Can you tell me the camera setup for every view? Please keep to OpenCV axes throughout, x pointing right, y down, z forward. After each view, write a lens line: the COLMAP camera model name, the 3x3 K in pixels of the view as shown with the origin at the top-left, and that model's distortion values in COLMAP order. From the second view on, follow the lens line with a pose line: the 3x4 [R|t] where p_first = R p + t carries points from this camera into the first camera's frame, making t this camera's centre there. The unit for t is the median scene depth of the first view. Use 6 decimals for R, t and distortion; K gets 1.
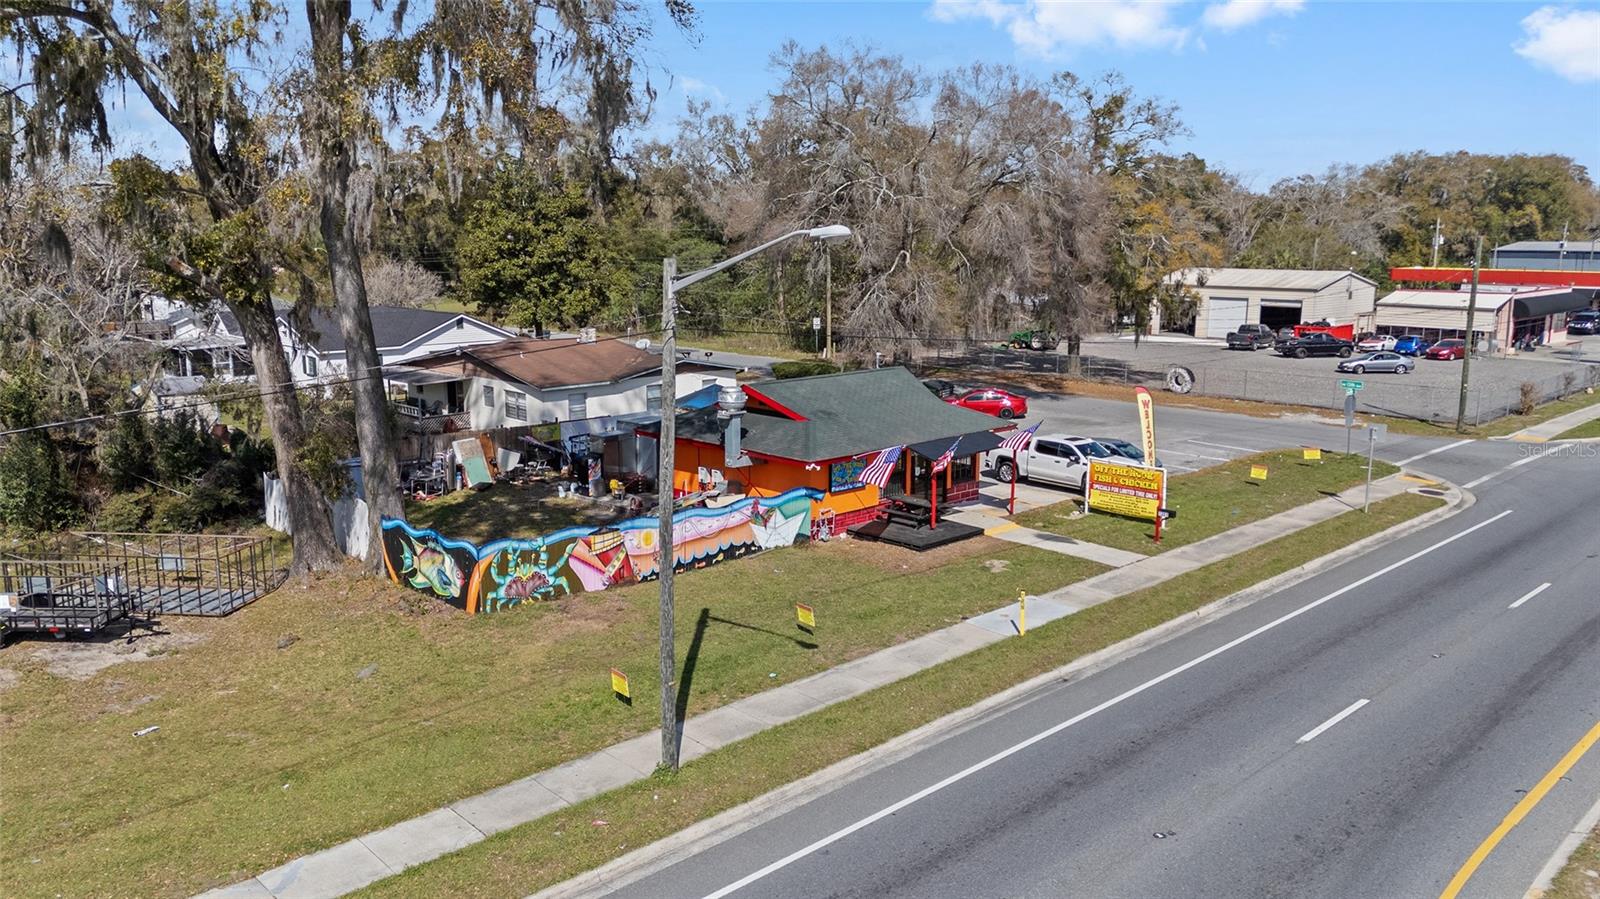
lens RADIAL K [[1208.1, 0, 797.8], [0, 1208.1, 453.3], [0, 0, 1]] dist [0.013968, 0.003366]
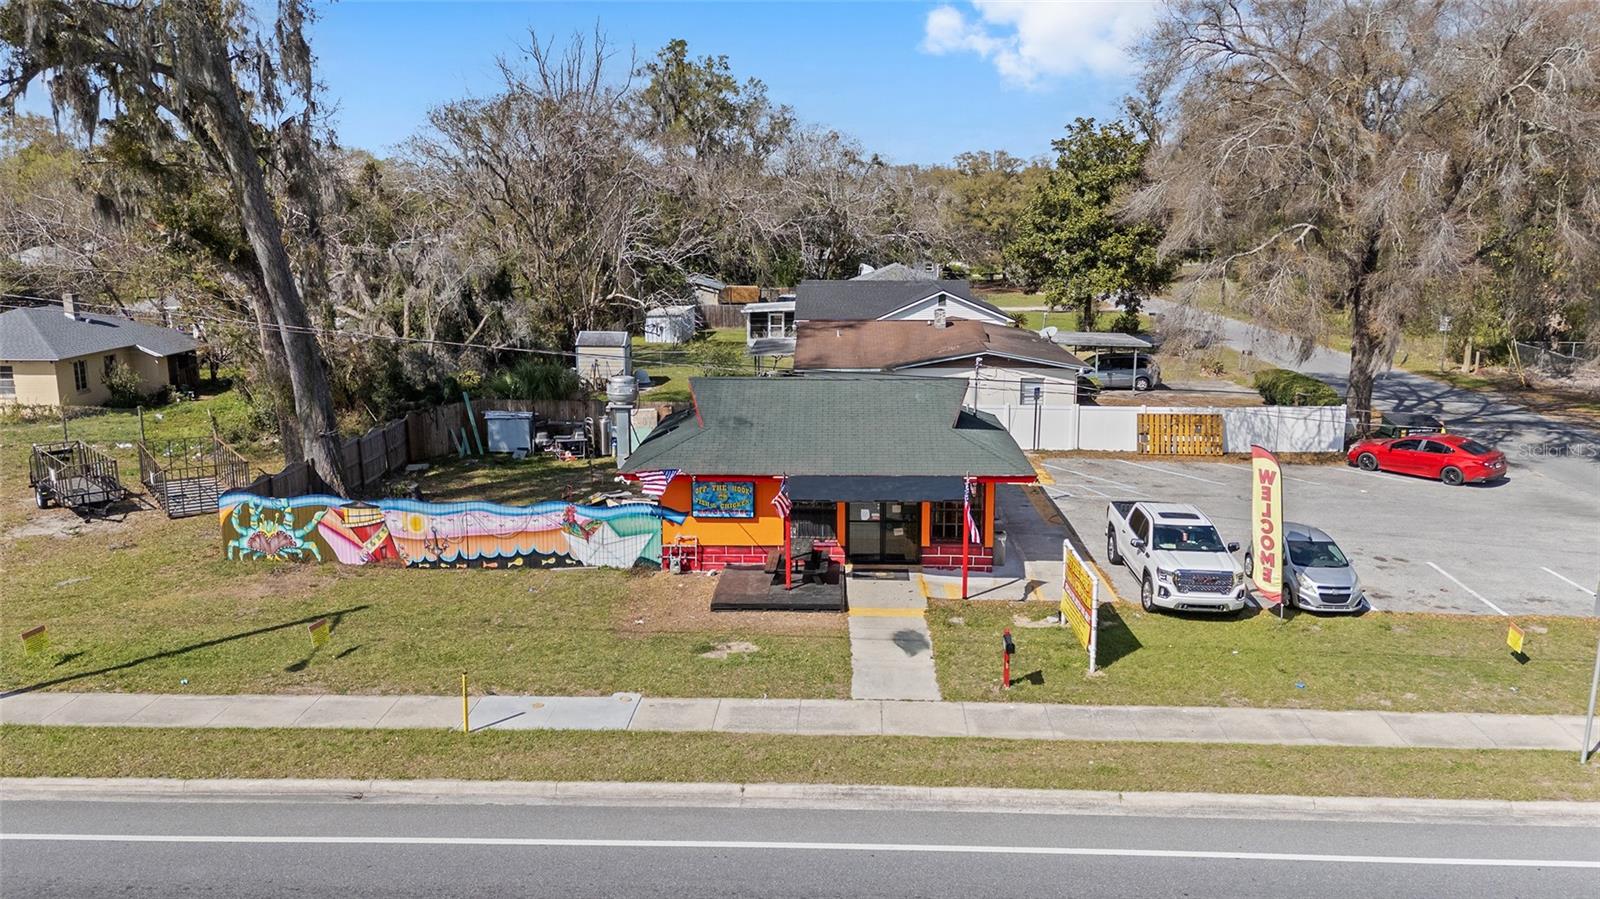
lens RADIAL K [[1208.1, 0, 800.3], [0, 1208.1, 445.0], [0, 0, 1]] dist [0.013968, 0.003366]
pose [[0.698058, 0.134815, -0.703235, 0.765971], [-0.128761, 0.989740, 0.061927, -0.089847], [0.704369, 0.047321, 0.708255, 0.556473]]
